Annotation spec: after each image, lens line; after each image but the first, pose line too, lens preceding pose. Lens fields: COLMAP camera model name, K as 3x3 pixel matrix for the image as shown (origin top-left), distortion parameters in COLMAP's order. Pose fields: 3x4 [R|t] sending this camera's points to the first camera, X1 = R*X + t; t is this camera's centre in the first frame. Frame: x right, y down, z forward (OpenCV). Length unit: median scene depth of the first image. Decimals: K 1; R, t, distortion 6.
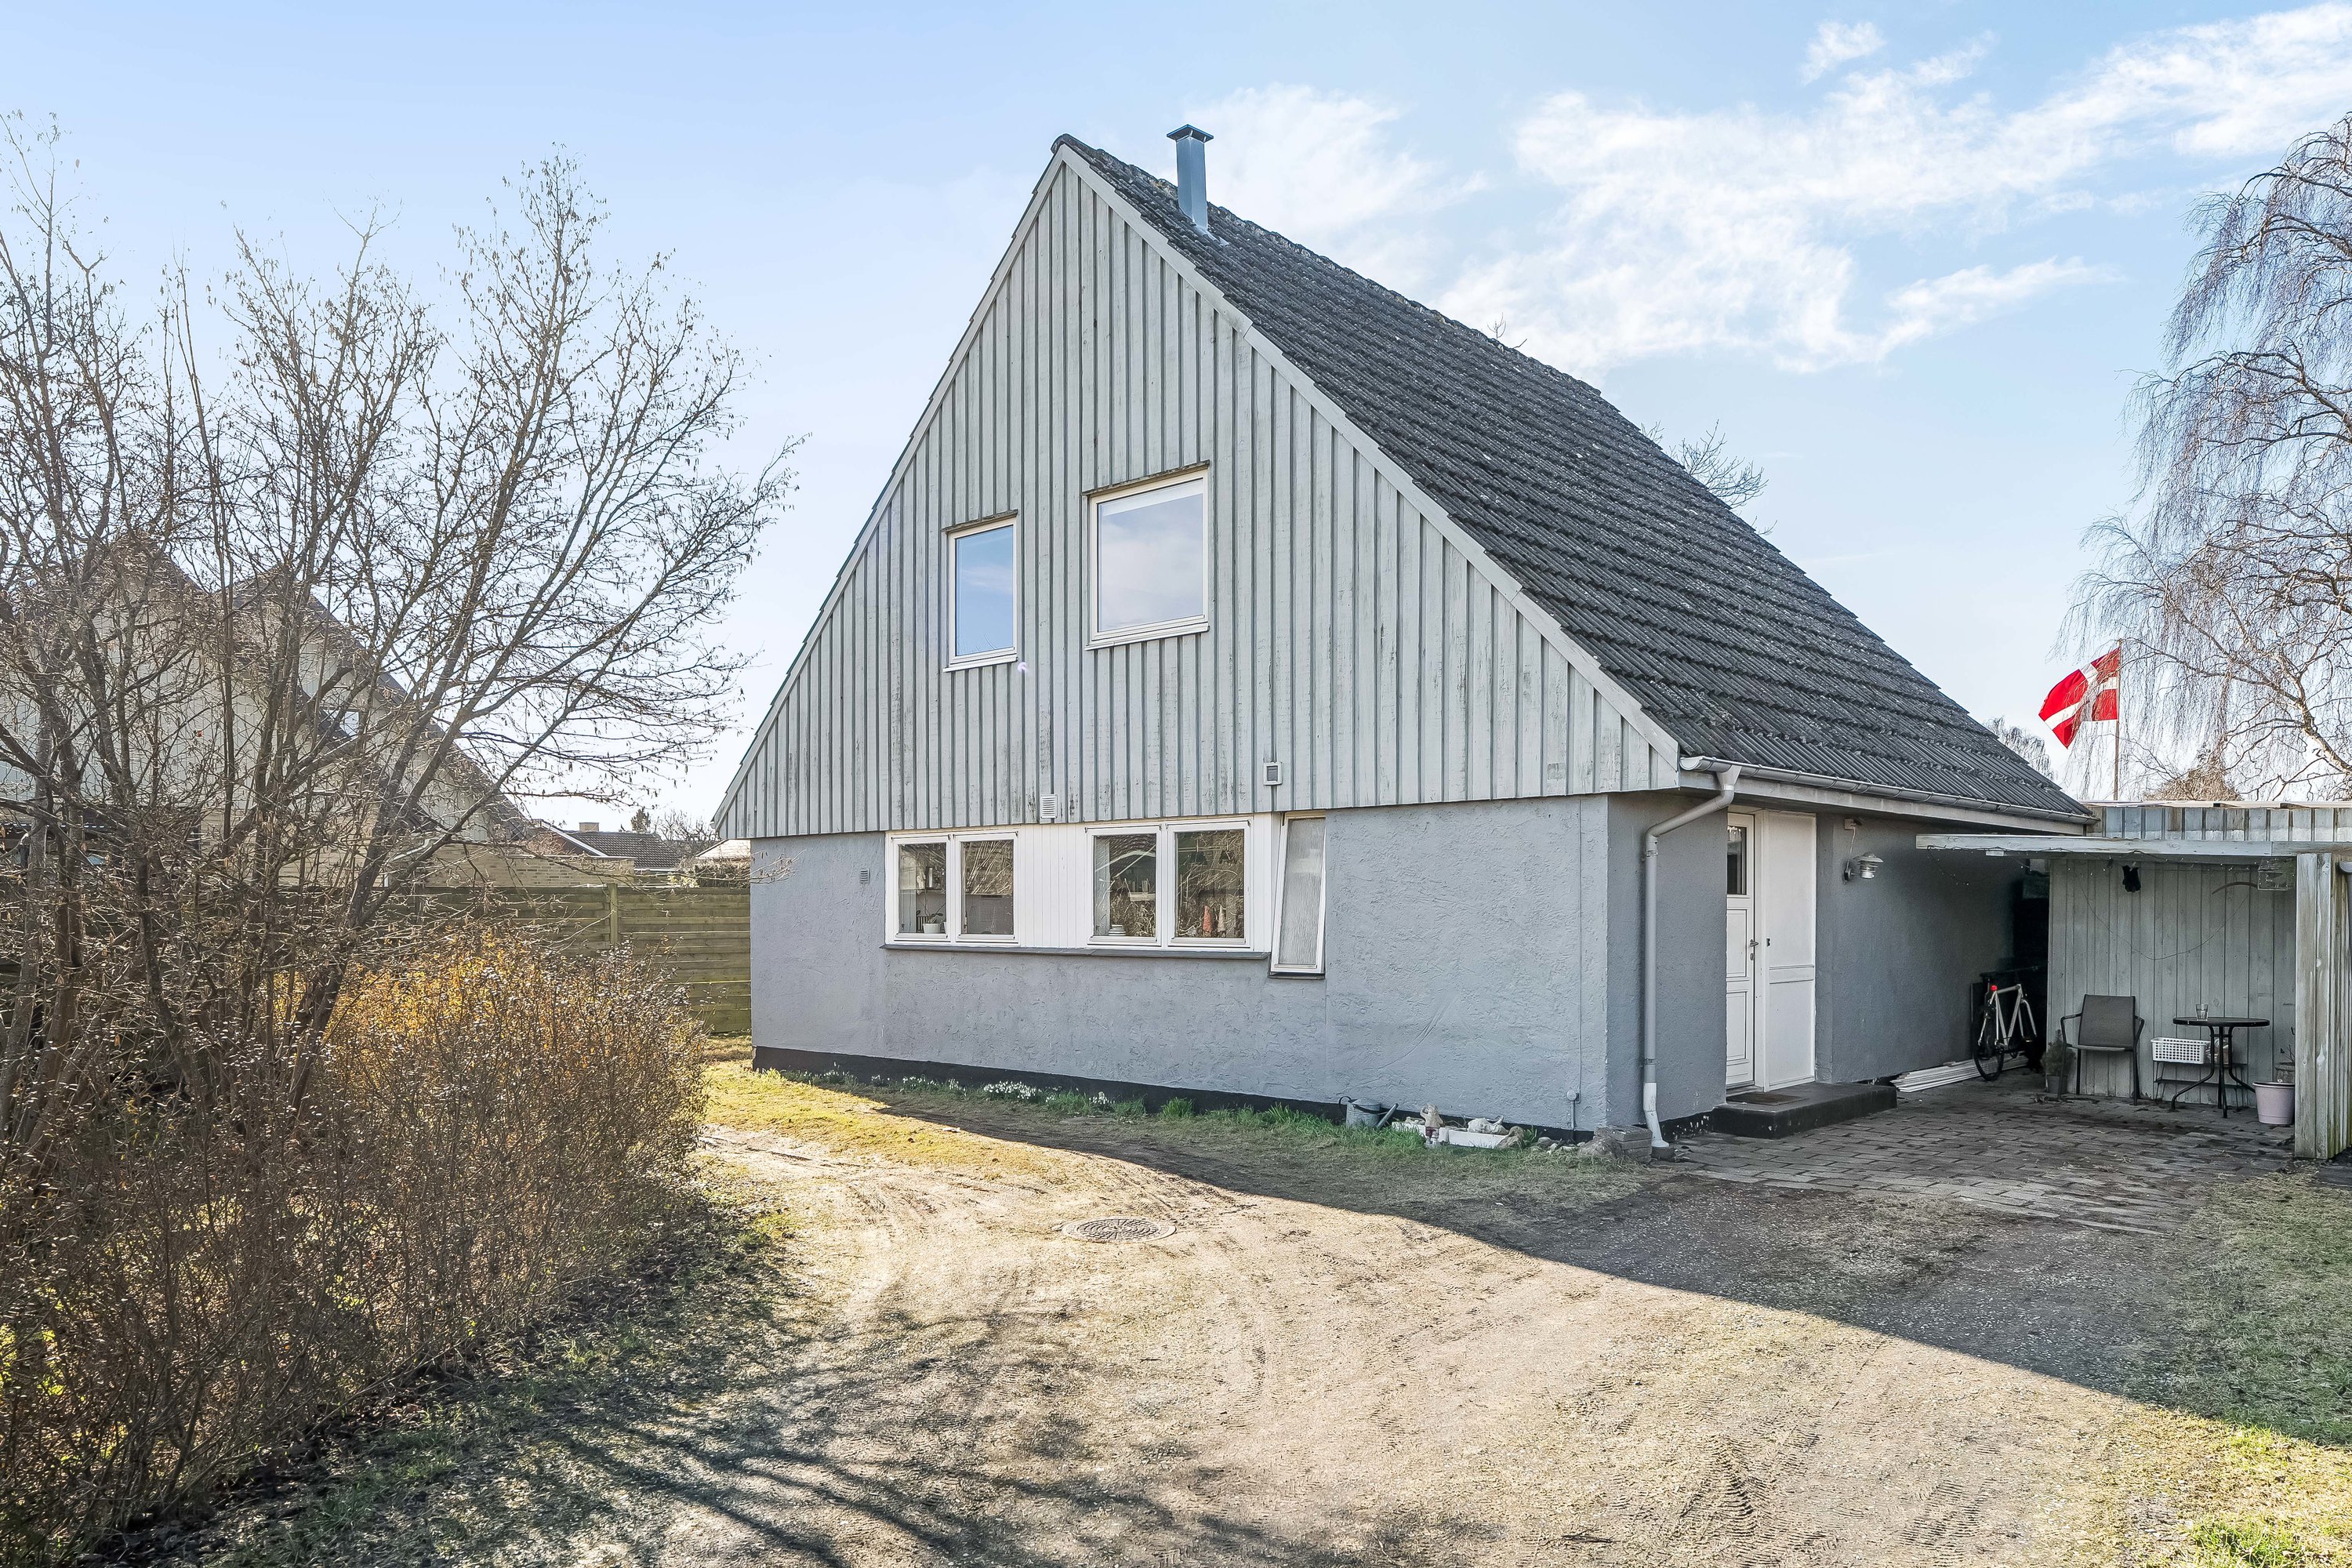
lens RADIAL K [[1620.7, 0, 1183.6], [0, 1620.7, 950.6], [0, 0, 1]] dist [0.025331, -0.006292]
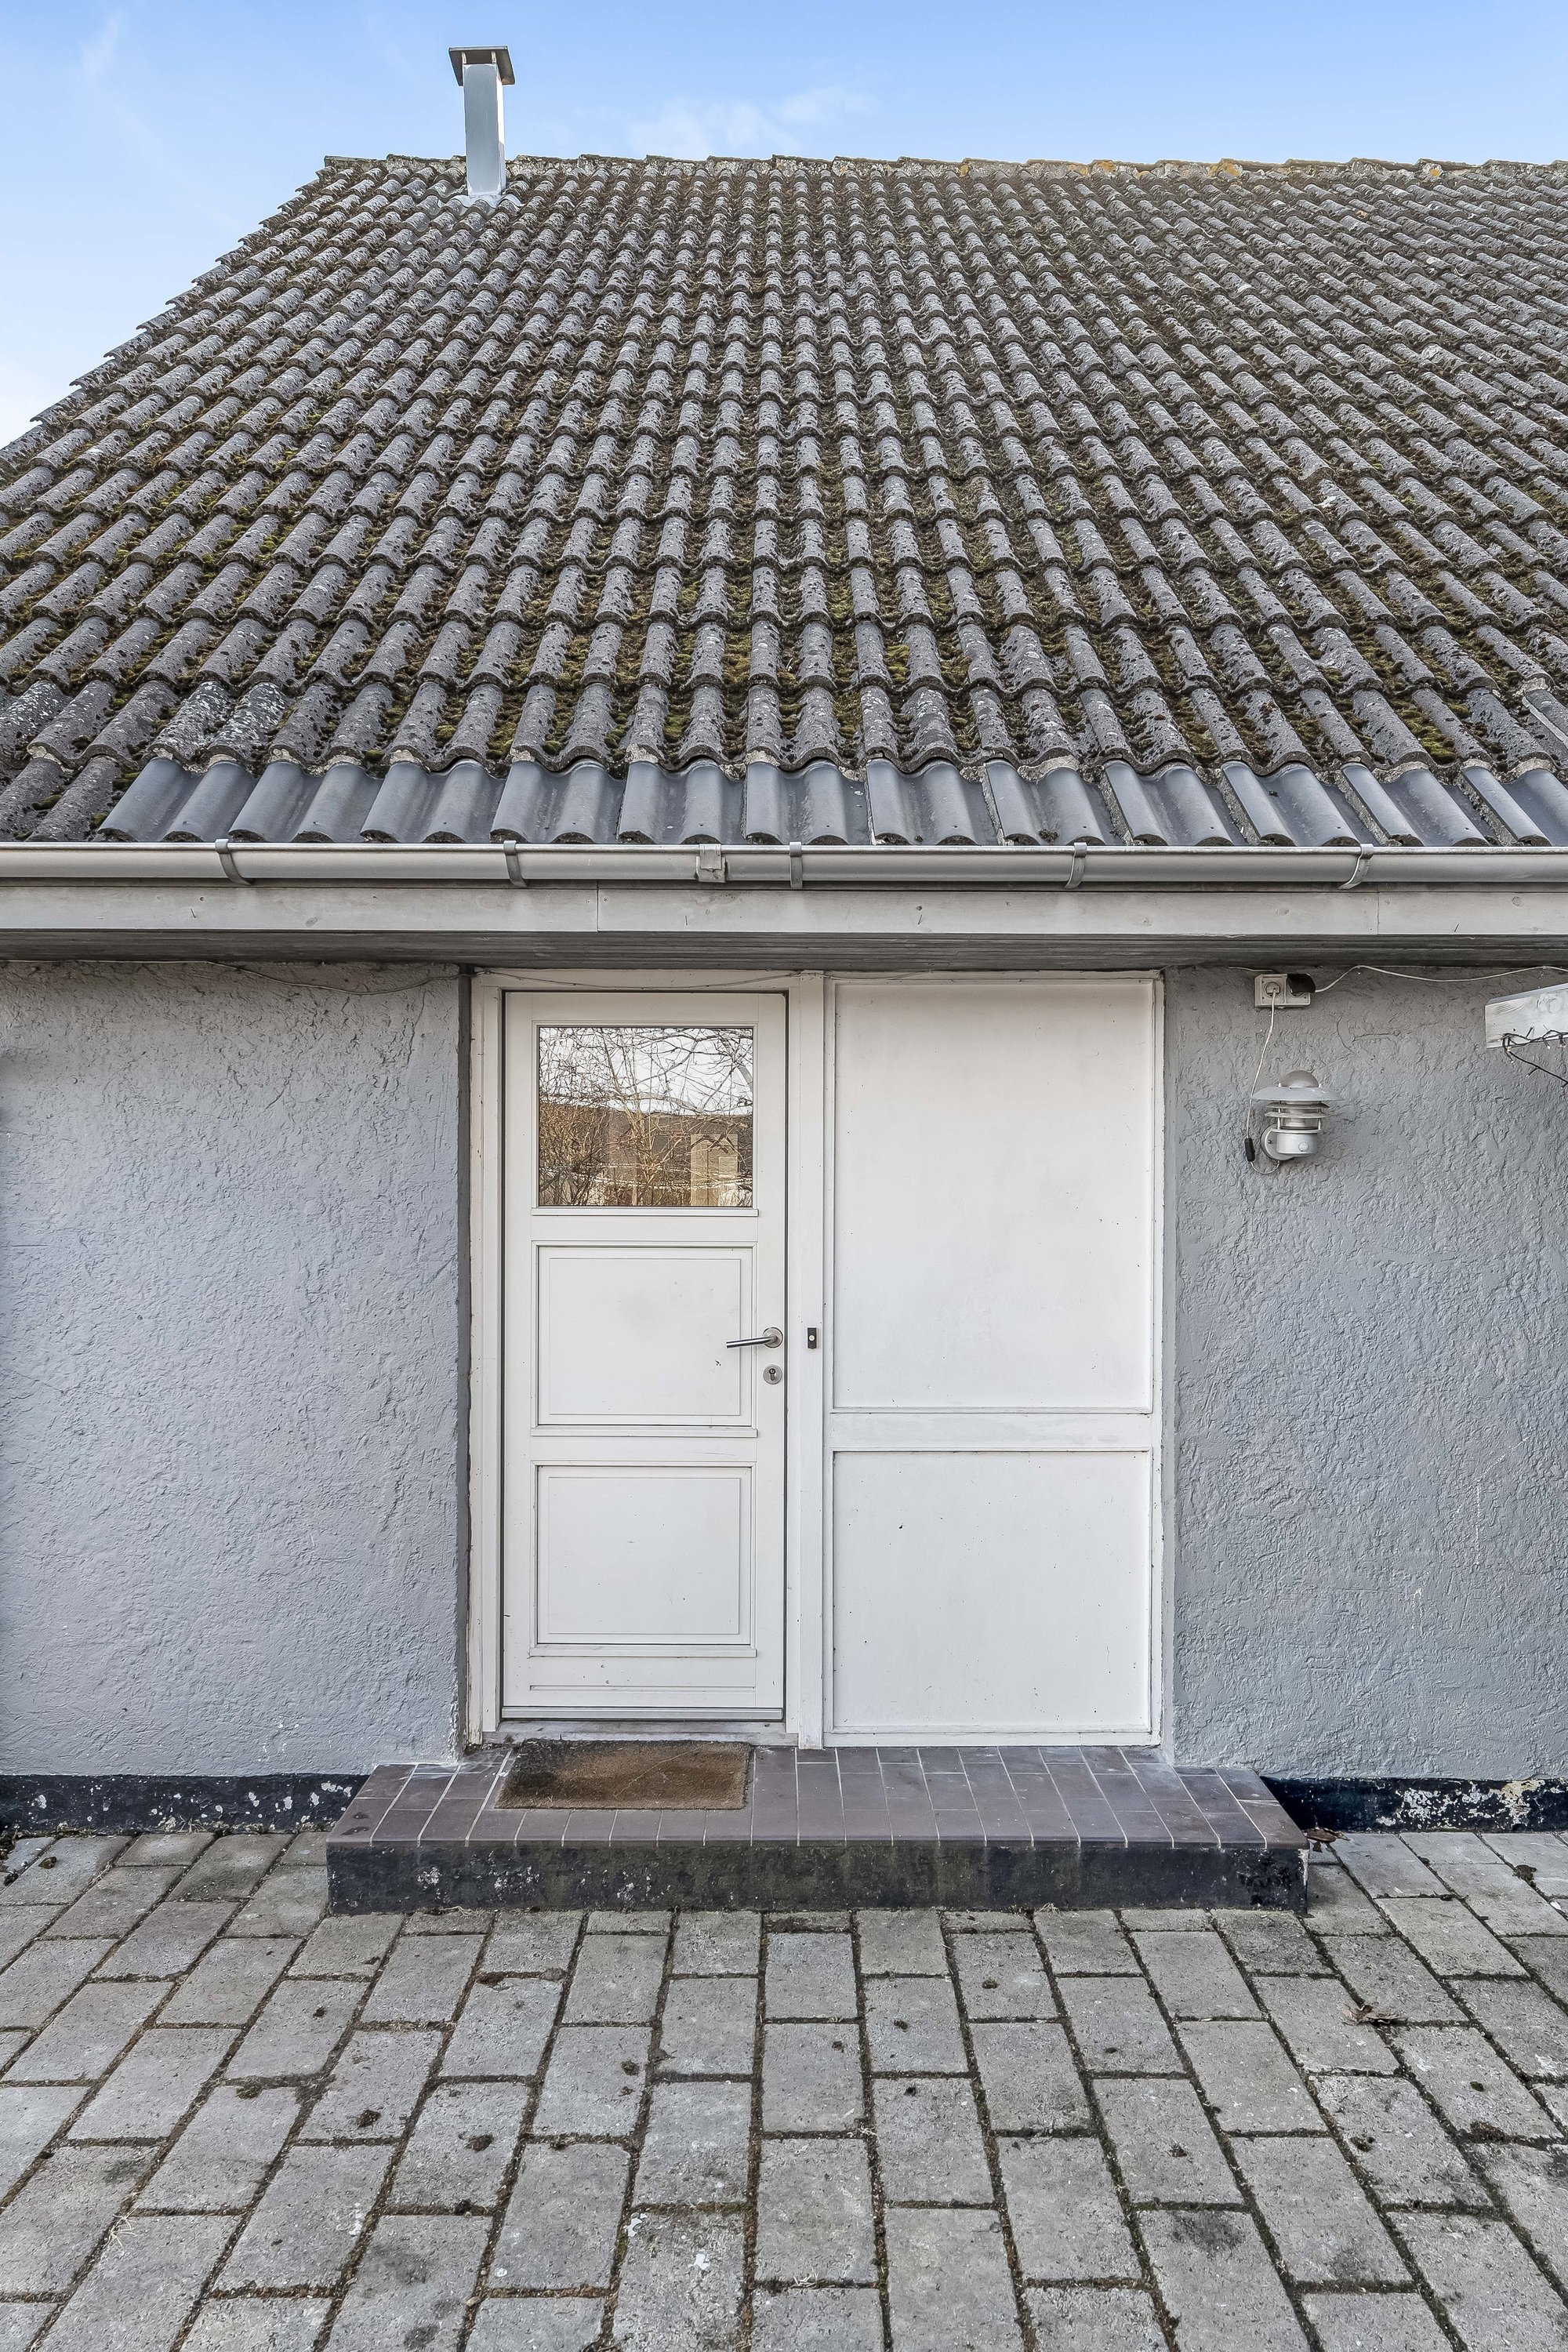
lens RADIAL K [[1459.8, 0, 784.6], [0, 1459.8, 1183.2], [0, 0, 1]] dist [0.002510, 0.000238]
pose [[0.680199, -0.005243, -0.733008, 0.563163], [-0.017764, 0.999563, -0.023634, -0.030262], [0.732812, 0.029097, 0.679809, 0.732849]]
